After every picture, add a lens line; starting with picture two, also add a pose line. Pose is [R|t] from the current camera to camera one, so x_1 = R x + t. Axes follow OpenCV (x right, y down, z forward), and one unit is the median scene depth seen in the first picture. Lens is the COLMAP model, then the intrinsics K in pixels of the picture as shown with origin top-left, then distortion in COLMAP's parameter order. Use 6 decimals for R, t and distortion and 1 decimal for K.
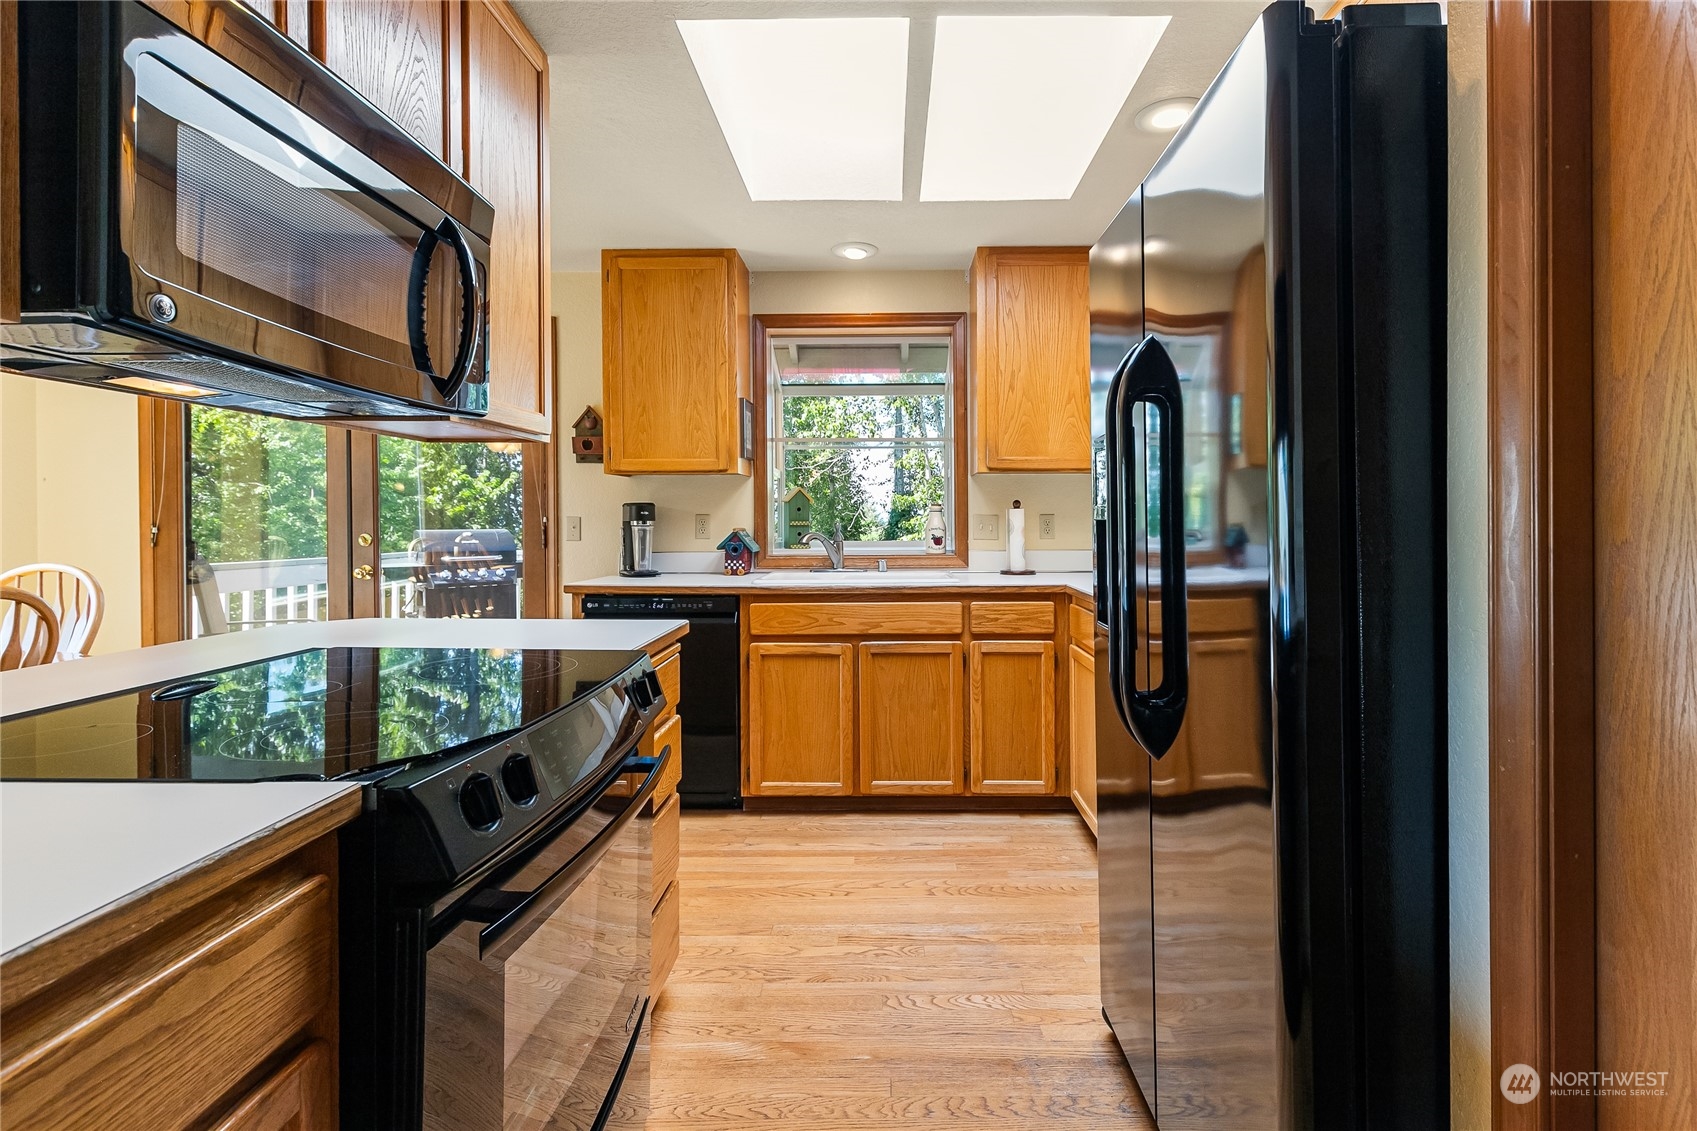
lens RADIAL K [[786.4, 0, 866.7], [0, 786.4, 522.9], [0, 0, 1]] dist [0.002731, -0.000722]
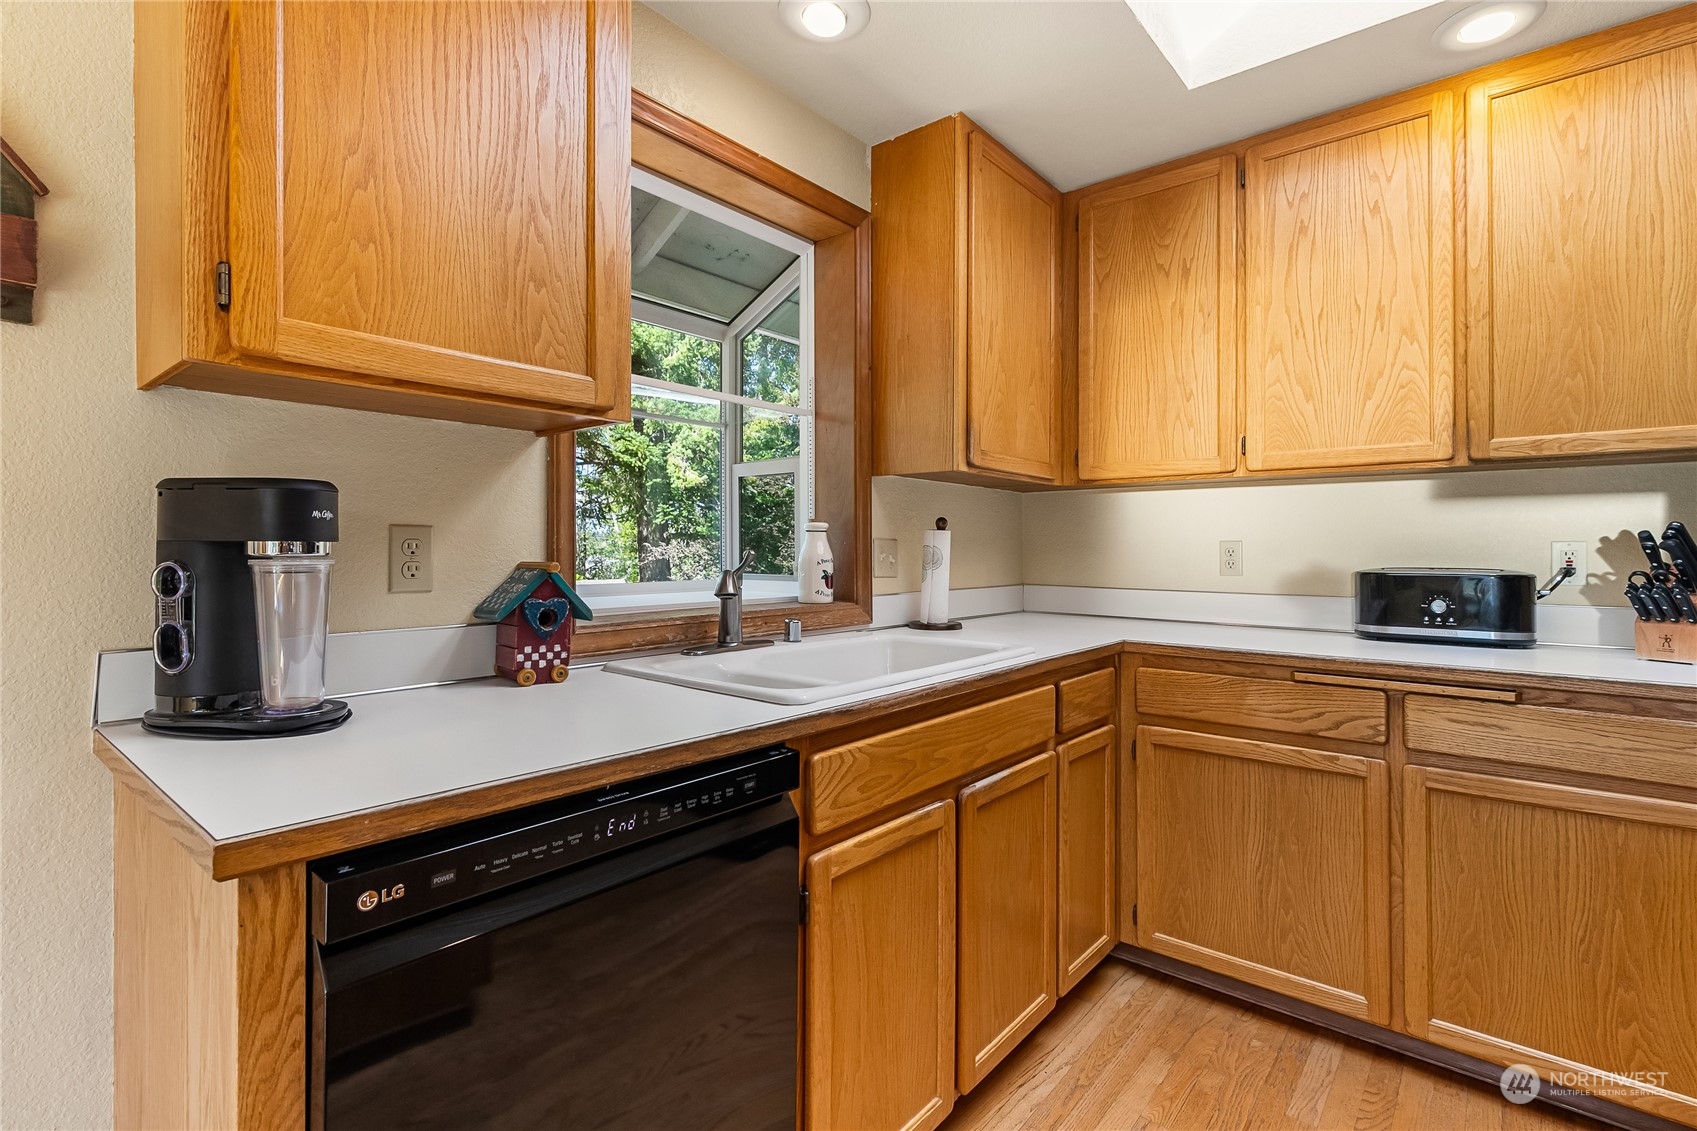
lens RADIAL K [[786.4, 0, 839.9], [0, 786.4, 550.3], [0, 0, 1]] dist [0.002731, -0.000722]
pose [[0.622374, 0.002411, 0.782716, -0.428449], [-0.002840, 0.999996, -0.000822, 0.000158], [-0.782714, -0.001711, 0.622379, 0.694505]]
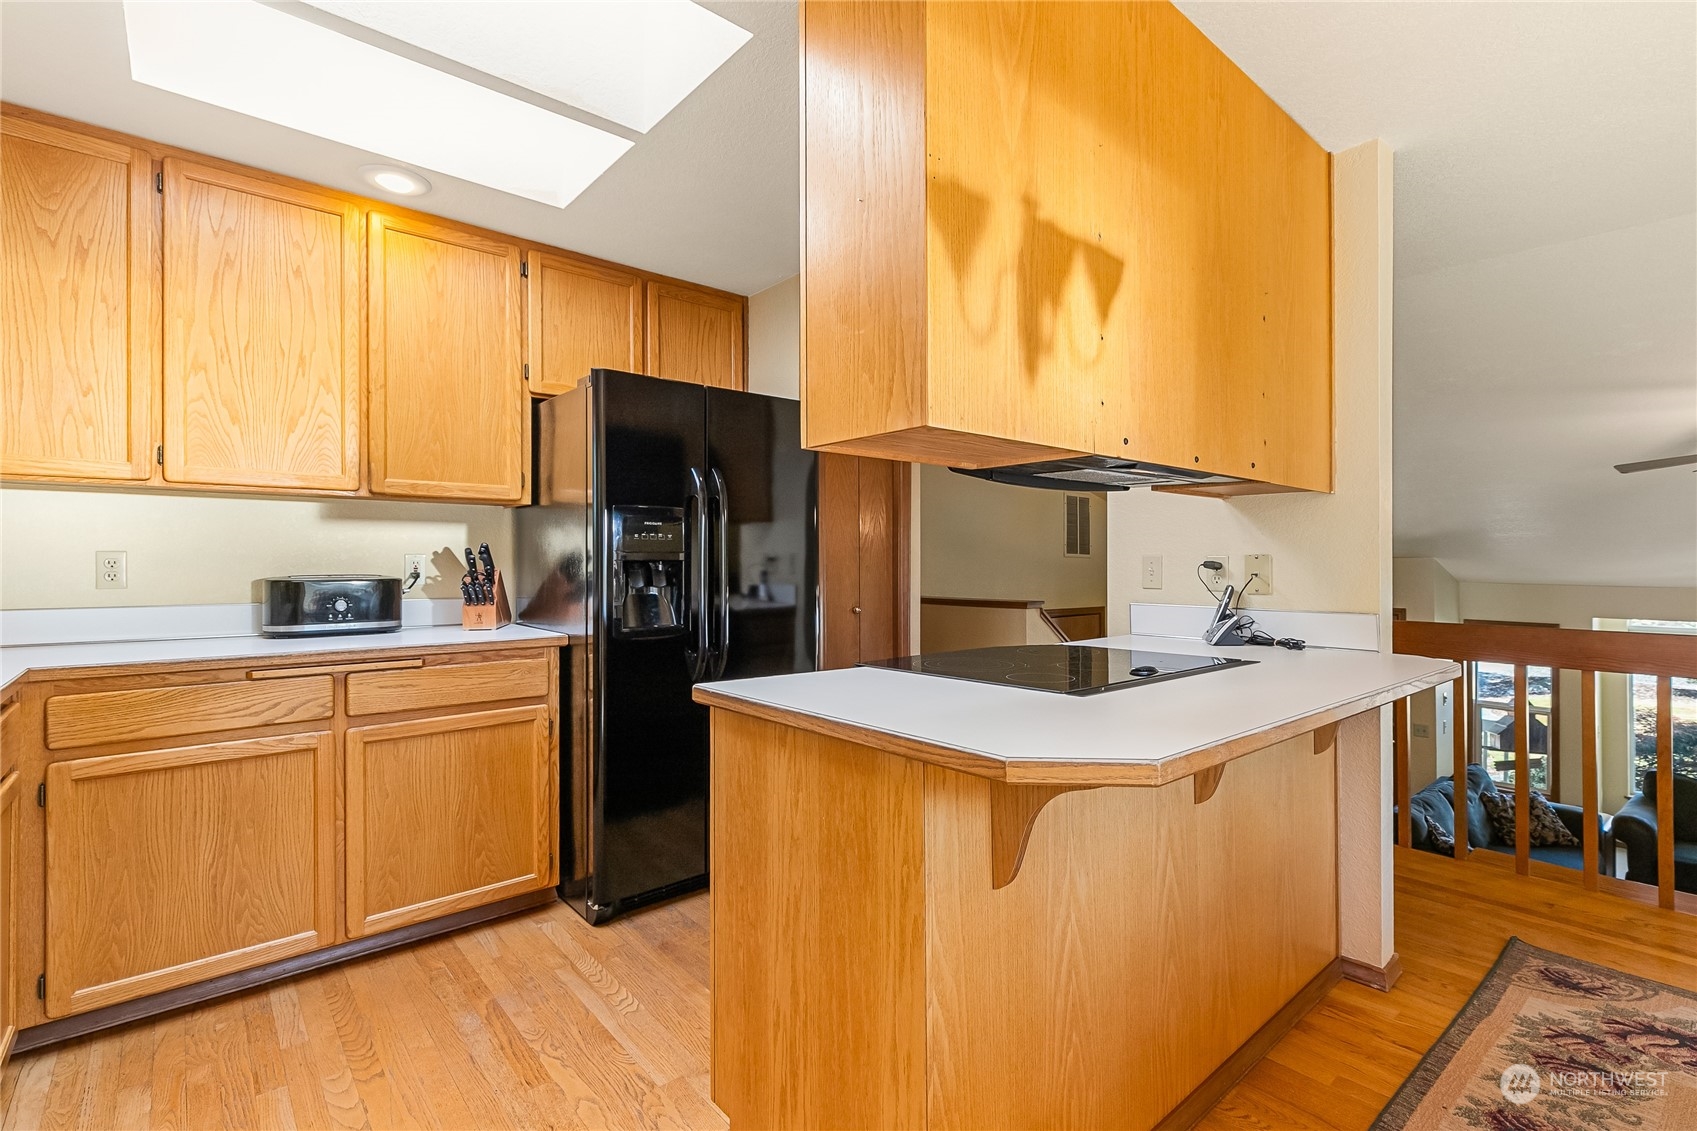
lens RADIAL K [[786.4, 0, 871.3], [0, 786.4, 554.6], [0, 0, 1]] dist [0.002731, -0.000722]
pose [[-0.682429, 0.006470, 0.730923, -0.574607], [0.002413, 0.999975, -0.006598, -0.001505], [-0.730948, -0.002739, -0.682428, 0.855130]]
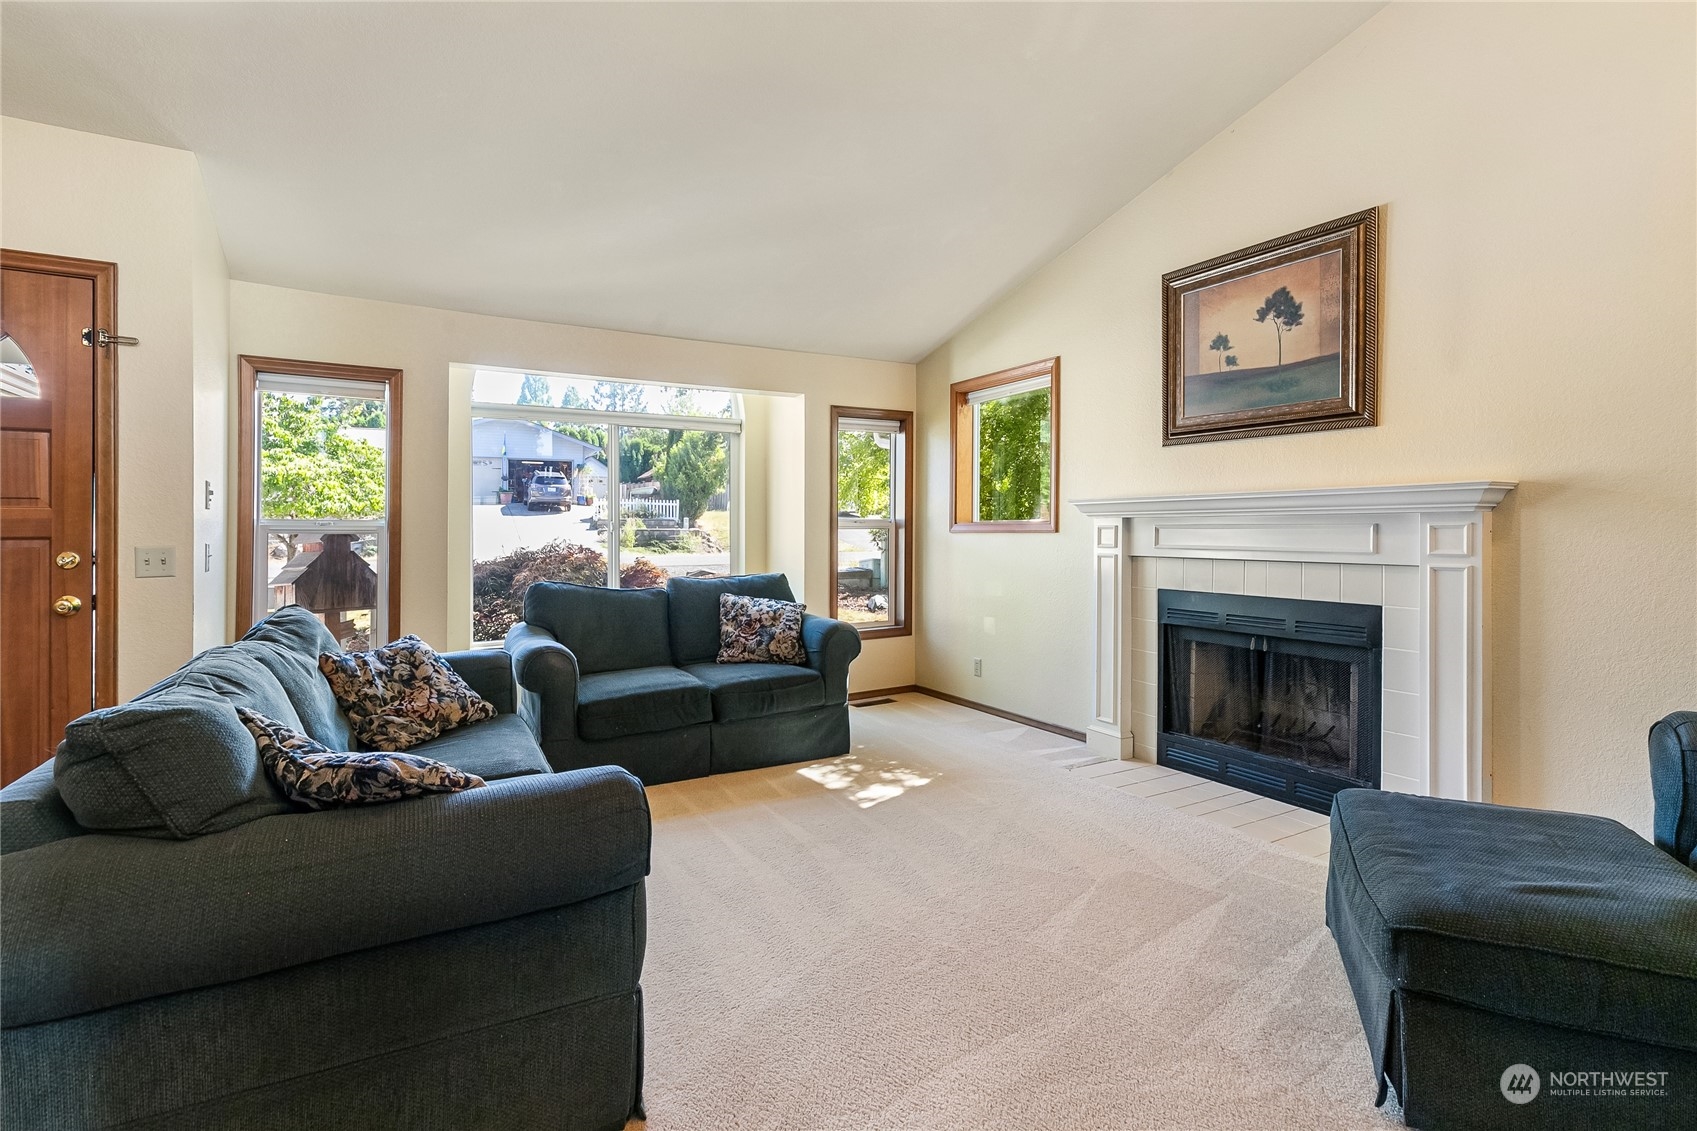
lens RADIAL K [[786.4, 0, 848.1], [0, 786.4, 535.3], [0, 0, 1]] dist [0.002731, -0.000722]
pose [[-0.850292, 0.006214, -0.526275, -0.232306], [-0.001329, 0.999902, 0.013954, 0.414033], [0.526310, 0.012564, -0.850200, -0.489005]]
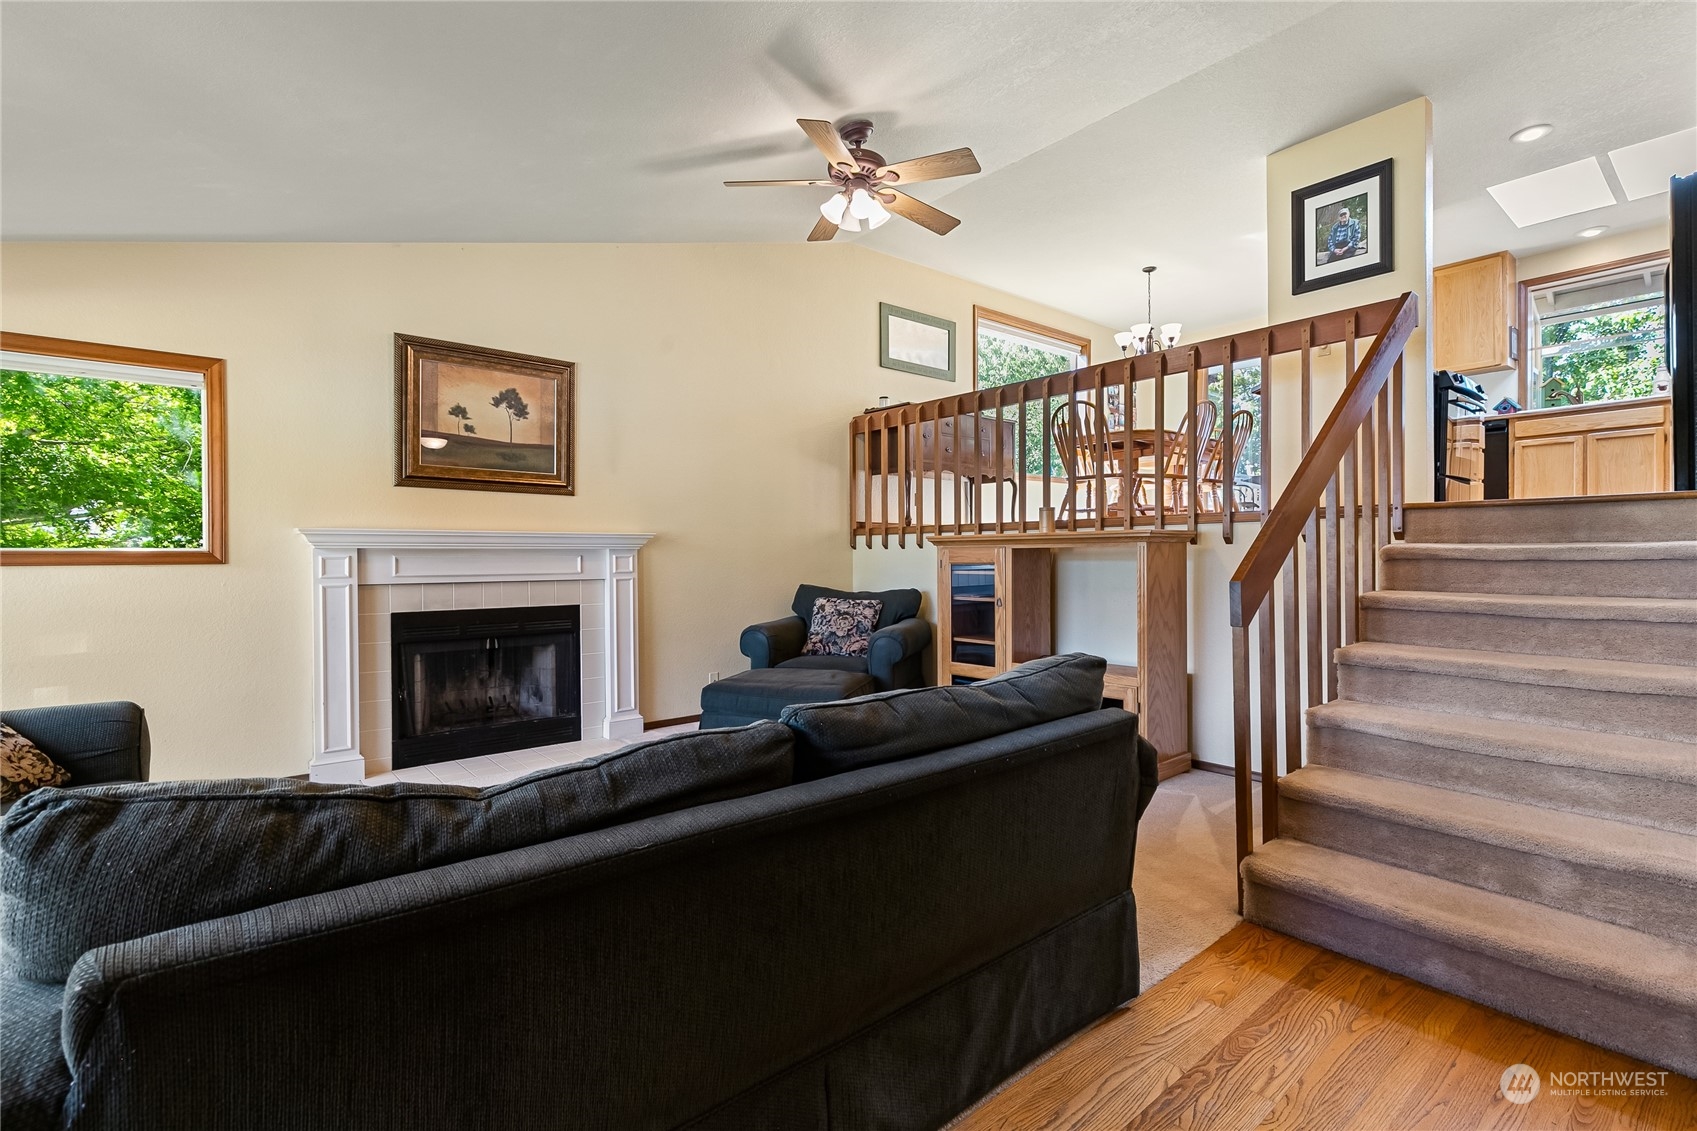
lens RADIAL K [[786.4, 0, 836.5], [0, 786.4, 569.9], [0, 0, 1]] dist [0.002731, -0.000722]
pose [[0.655252, 0.008997, -0.755357, 0.228504], [0.001065, 0.999917, 0.012834, 0.421651], [0.755410, -0.009214, 0.655188, -1.557701]]
